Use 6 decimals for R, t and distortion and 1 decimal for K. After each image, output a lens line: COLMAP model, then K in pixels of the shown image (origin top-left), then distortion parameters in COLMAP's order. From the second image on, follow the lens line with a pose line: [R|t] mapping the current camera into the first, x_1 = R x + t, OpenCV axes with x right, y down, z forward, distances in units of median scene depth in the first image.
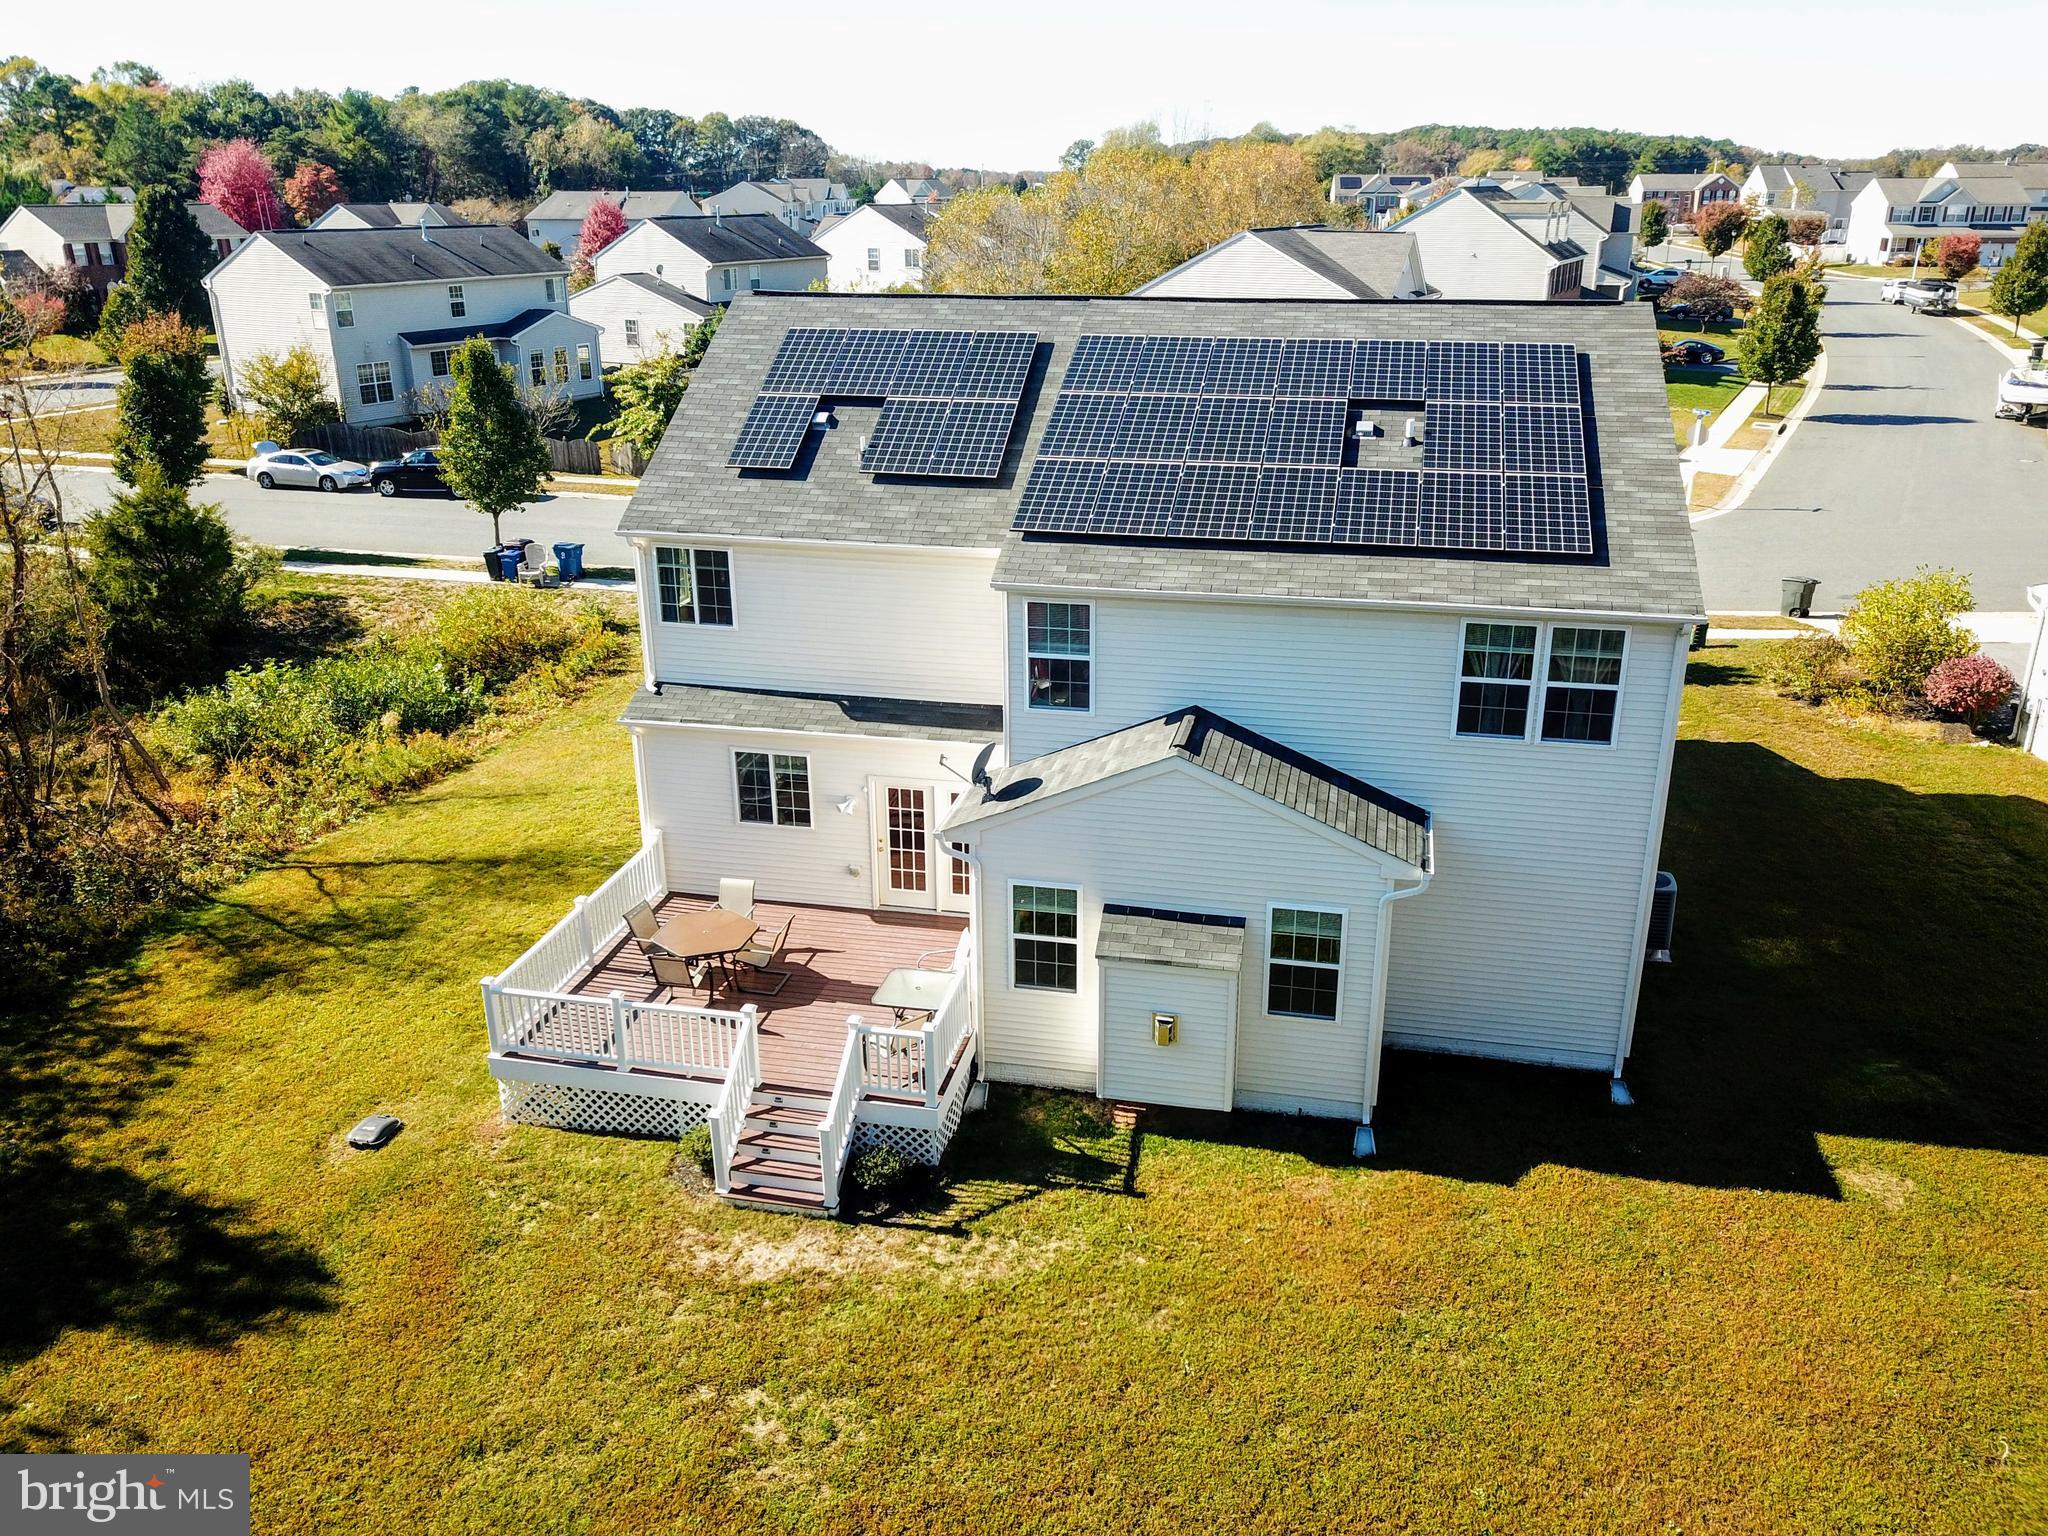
lens RADIAL K [[1555.6, 0, 1048.4], [0, 1555.6, 760.3], [0, 0, 1]] dist [0.021473, -0.011946]
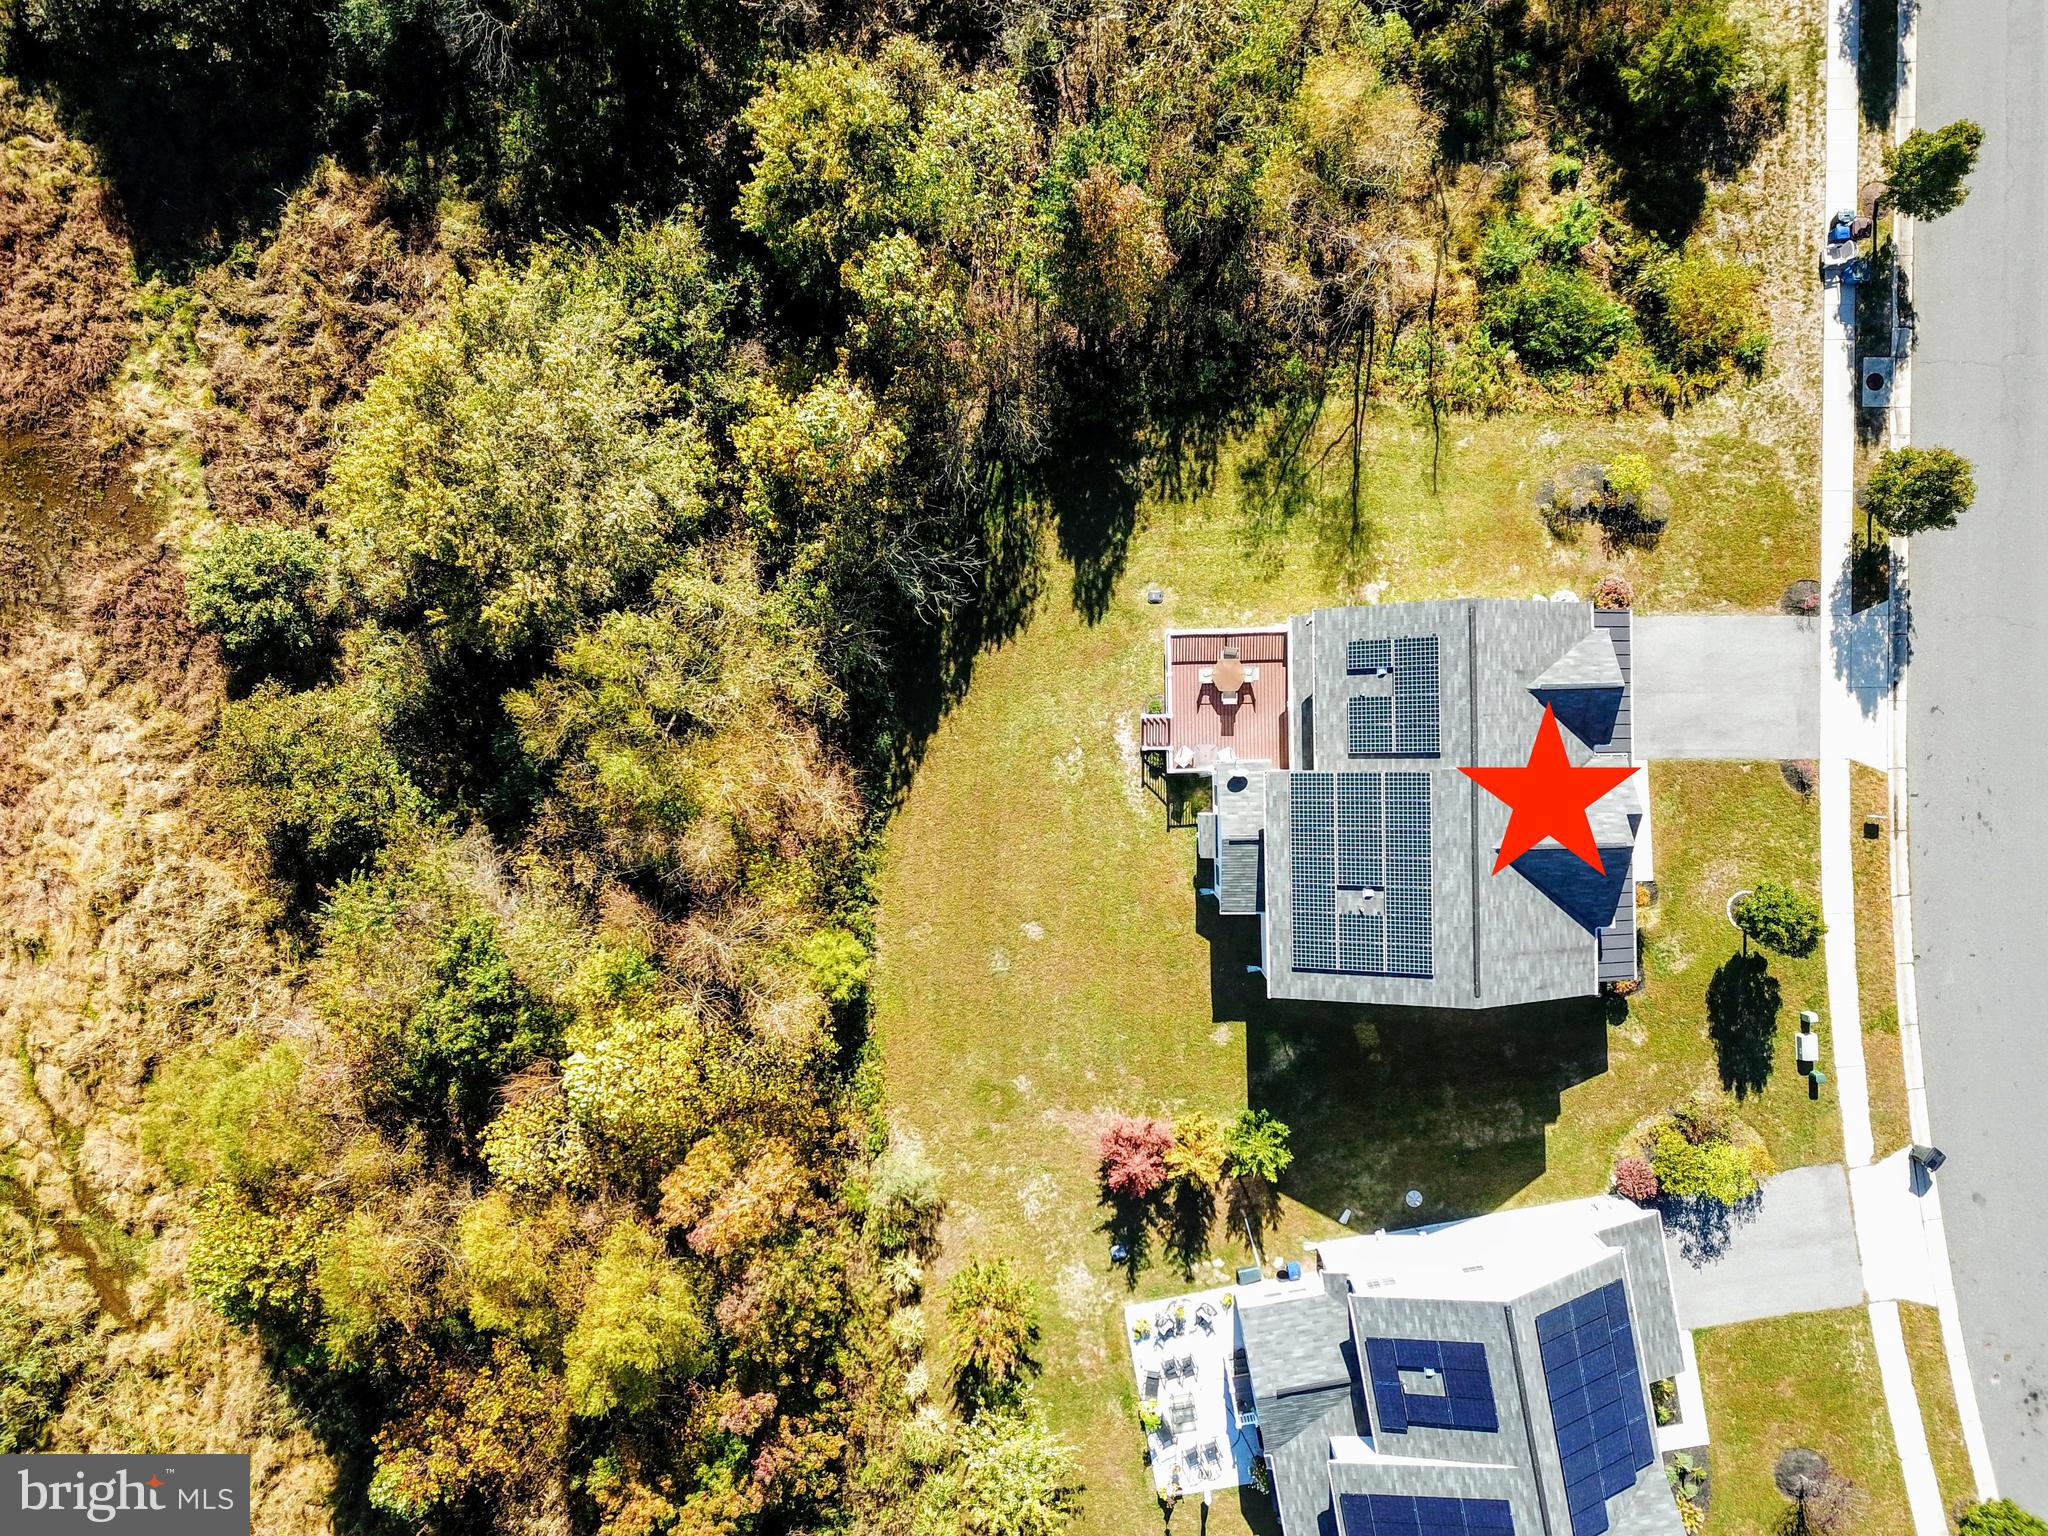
lens RADIAL K [[1555.6, 0, 1042.1], [0, 1555.6, 769.6], [0, 0, 1]] dist [0.021473, -0.011946]
pose [[0.225345, 0.974207, 0.011862, -0.158879], [-0.317307, 0.061875, 0.946302, -2.543812], [0.921160, -0.217008, 0.323066, -0.322937]]
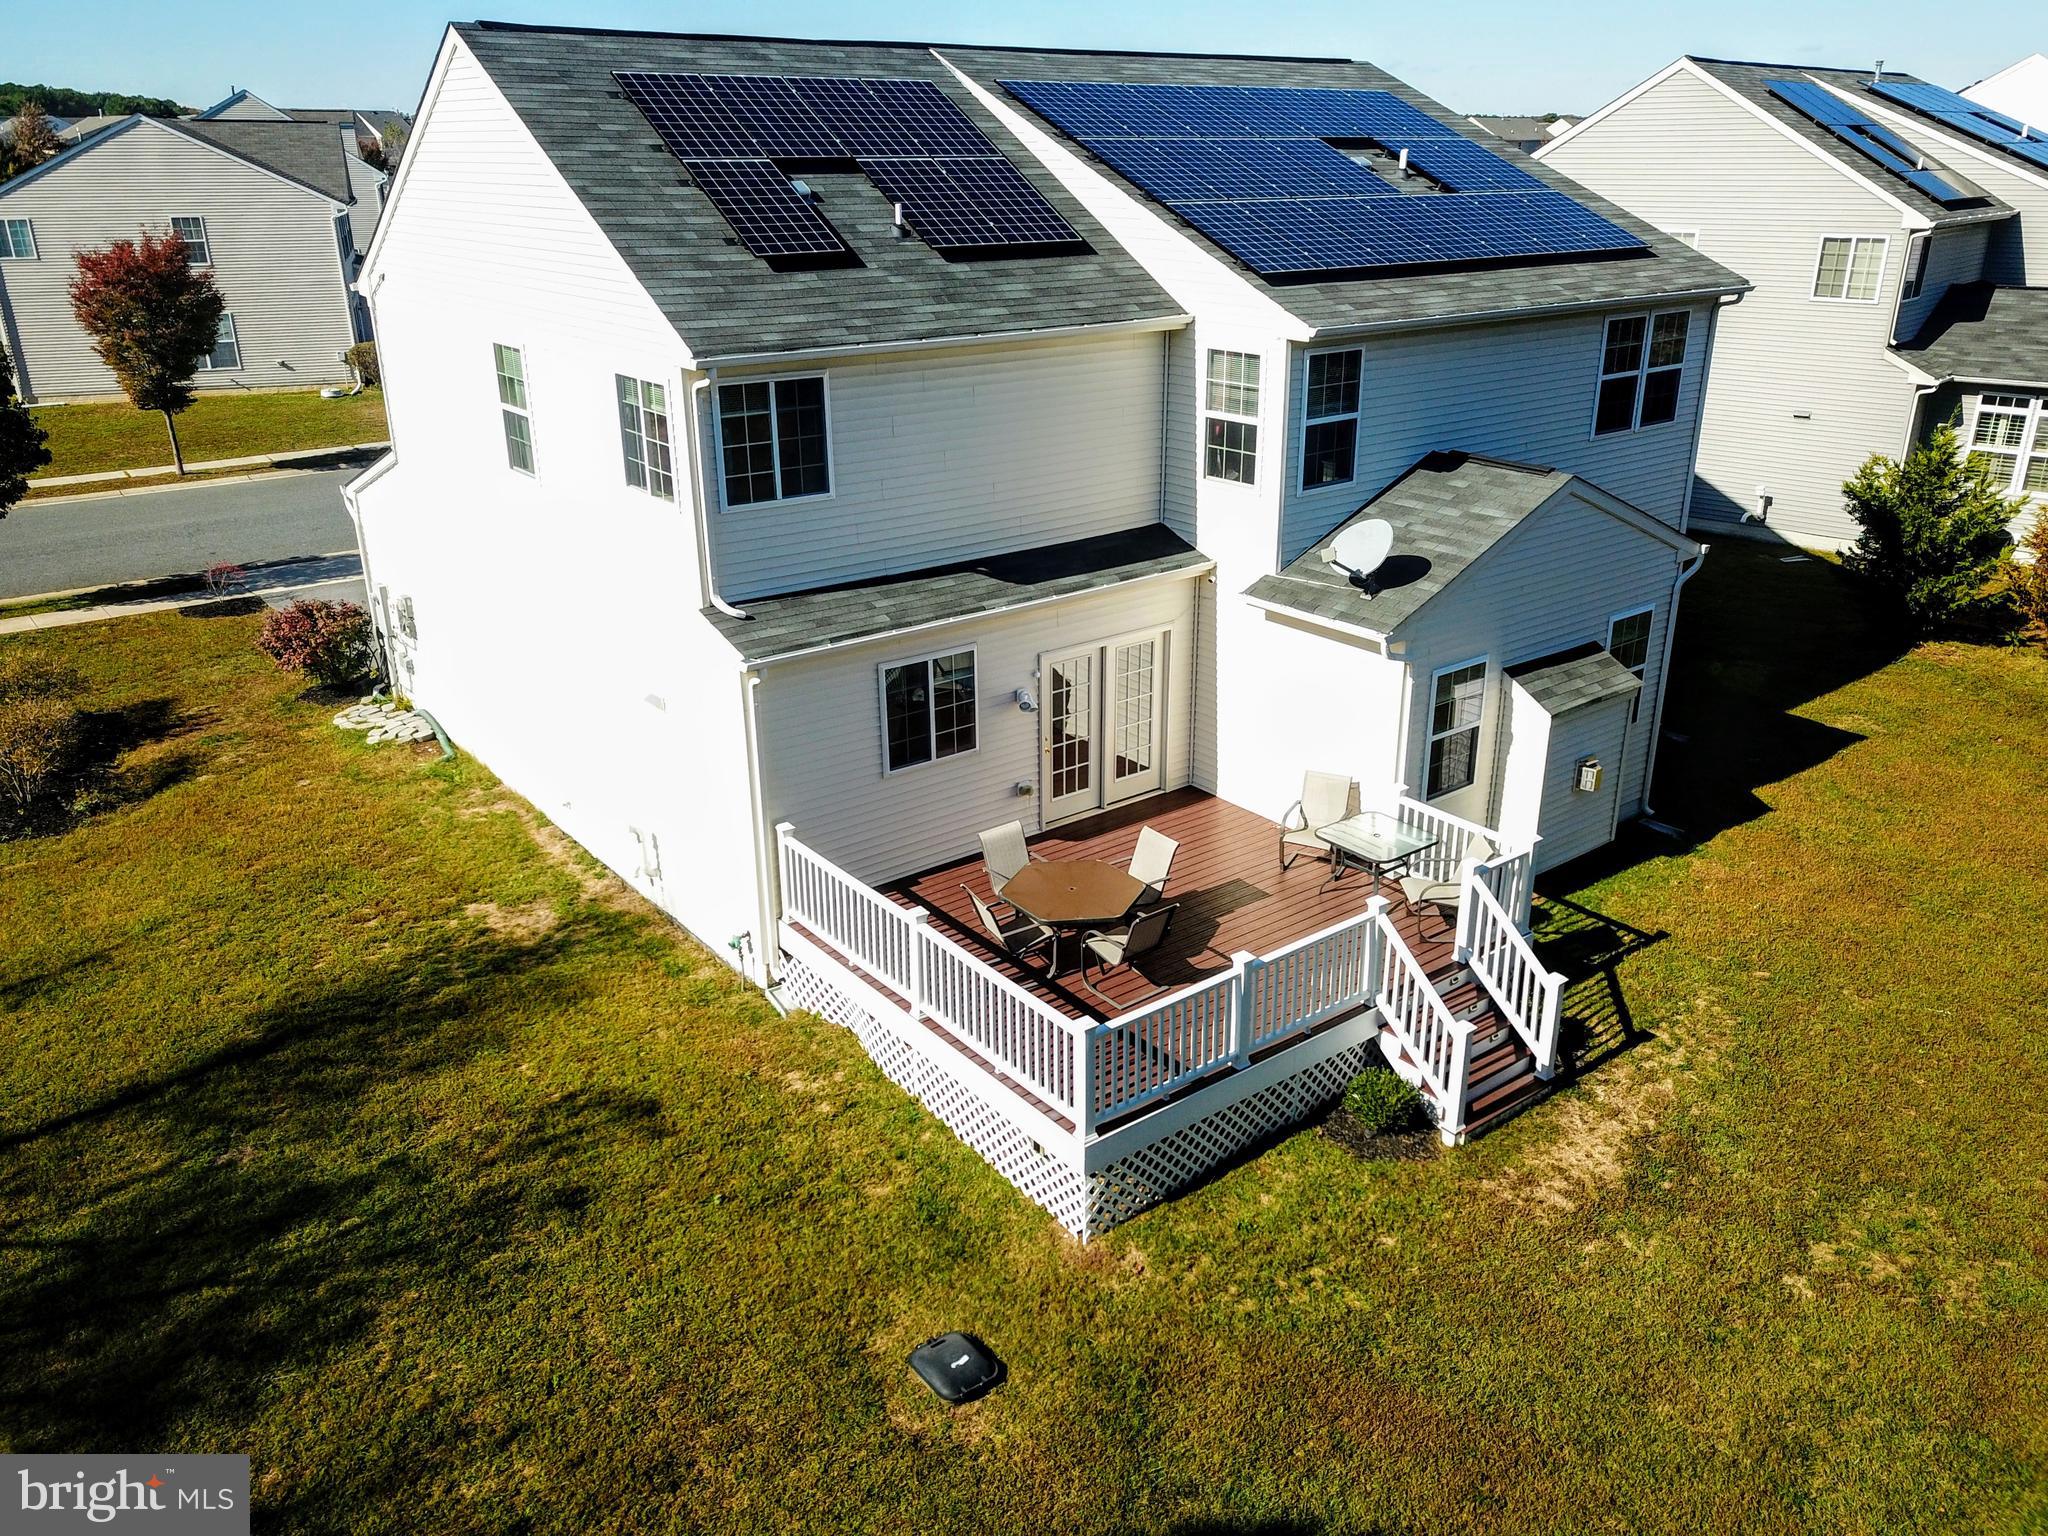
lens RADIAL K [[1555.6, 0, 1041.2], [0, 1555.6, 778.5], [0, 0, 1]] dist [0.021473, -0.011946]
pose [[0.642278, -0.288945, 0.709922, -0.708629], [0.269443, 0.952221, 0.143793, -0.043369], [-0.717551, 0.098928, 0.689445, 0.515405]]
